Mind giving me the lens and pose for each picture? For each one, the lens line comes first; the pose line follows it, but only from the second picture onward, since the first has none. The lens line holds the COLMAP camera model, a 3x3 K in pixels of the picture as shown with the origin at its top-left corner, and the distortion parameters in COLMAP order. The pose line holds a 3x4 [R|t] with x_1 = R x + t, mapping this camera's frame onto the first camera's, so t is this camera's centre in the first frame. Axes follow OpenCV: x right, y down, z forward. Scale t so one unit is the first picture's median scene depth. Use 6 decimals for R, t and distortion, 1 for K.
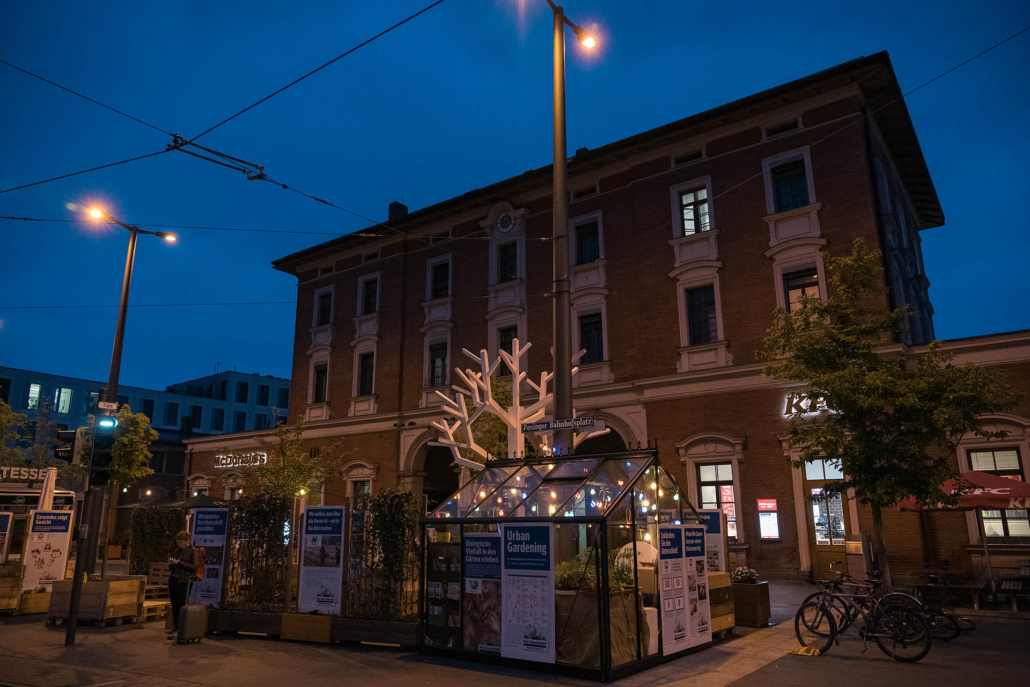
lens RADIAL K [[712.5, 0, 515.0], [0, 712.5, 343.5], [0, 0, 1]] dist [-0.001135, -0.000009]
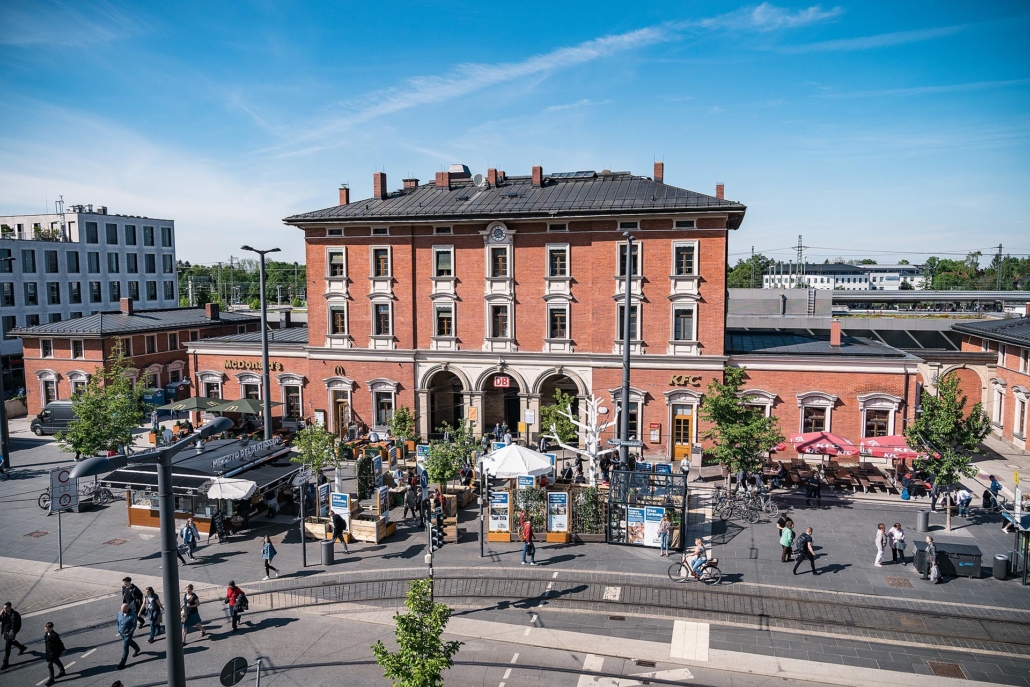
lens RADIAL K [[712.5, 0, 515.0], [0, 712.5, 343.5], [0, 0, 1]] dist [-0.001135, -0.000009]
pose [[0.930645, -0.035794, 0.364170, -0.530463], [-0.087905, 0.944193, 0.317447, -0.428114], [-0.355209, -0.327442, 0.875562, -0.396619]]
